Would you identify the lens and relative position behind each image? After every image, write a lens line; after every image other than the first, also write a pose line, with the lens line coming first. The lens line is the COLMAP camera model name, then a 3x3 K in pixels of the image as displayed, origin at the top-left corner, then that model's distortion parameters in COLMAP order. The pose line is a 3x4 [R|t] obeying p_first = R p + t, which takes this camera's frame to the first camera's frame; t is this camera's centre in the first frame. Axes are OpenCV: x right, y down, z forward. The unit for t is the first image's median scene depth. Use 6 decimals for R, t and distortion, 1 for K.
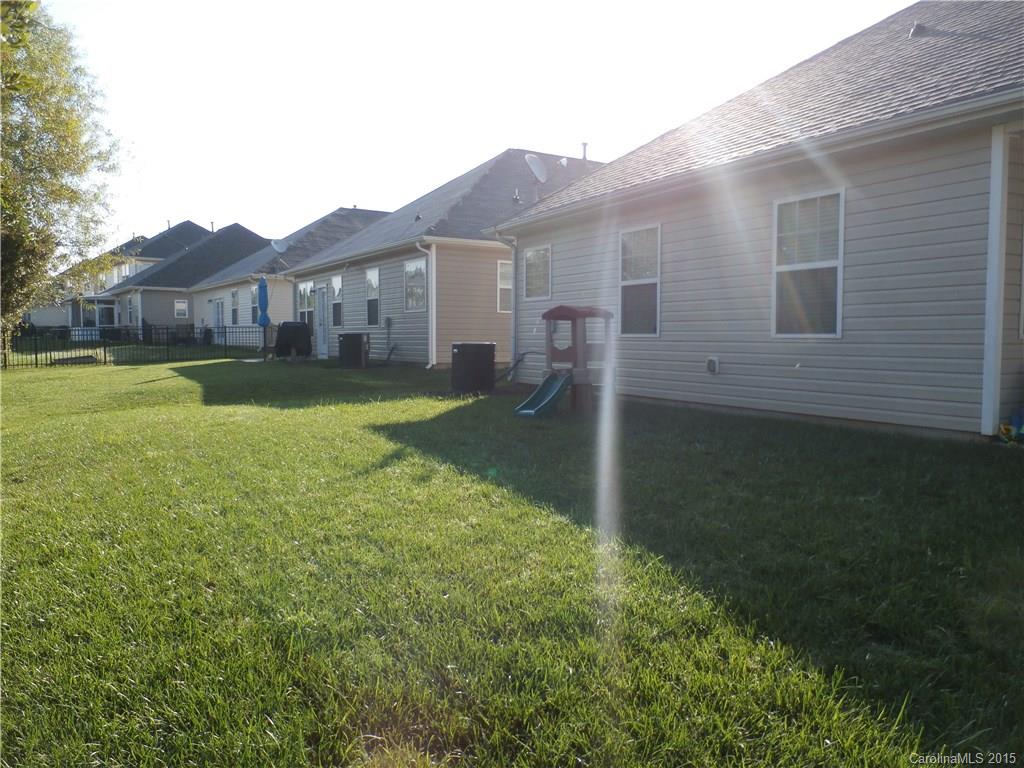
lens RADIAL K [[780.4, 0, 512.0], [0, 780.4, 384.0], [0, 0, 1]] dist [0.000567, -0.002121]
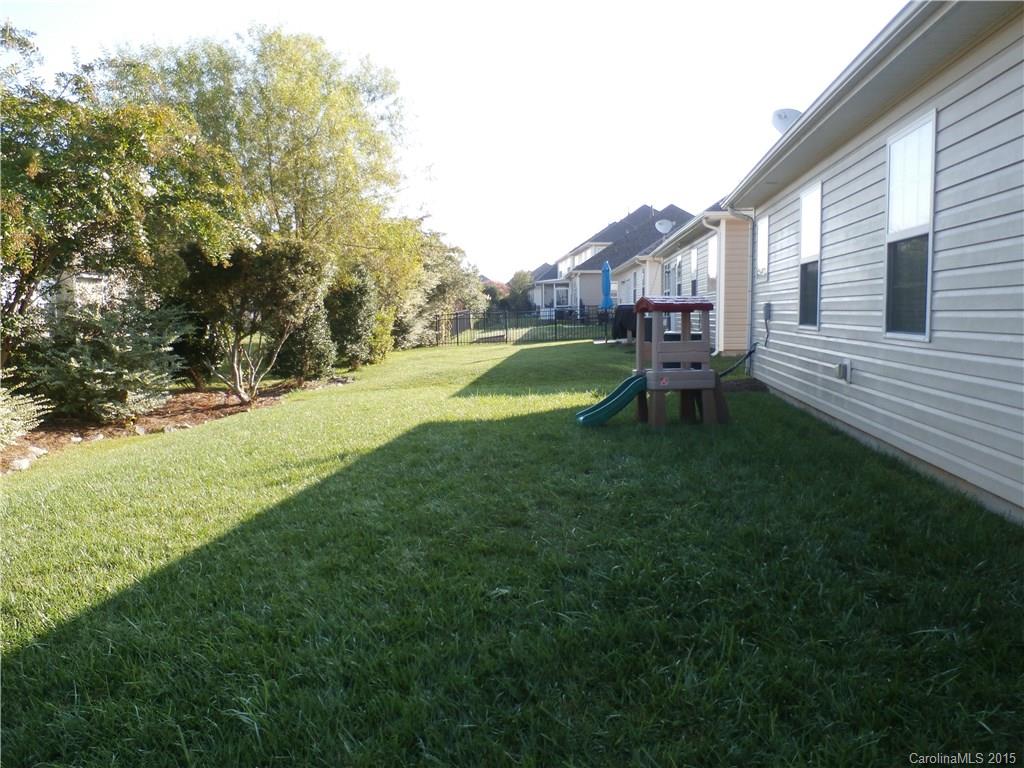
lens RADIAL K [[780.4, 0, 512.0], [0, 780.4, 384.0], [0, 0, 1]] dist [0.000567, -0.002121]
pose [[0.792405, 0.047152, -0.608170, 0.266452], [-0.025267, 0.998689, 0.044508, -0.021035], [0.609472, -0.019901, 0.792558, 0.115686]]
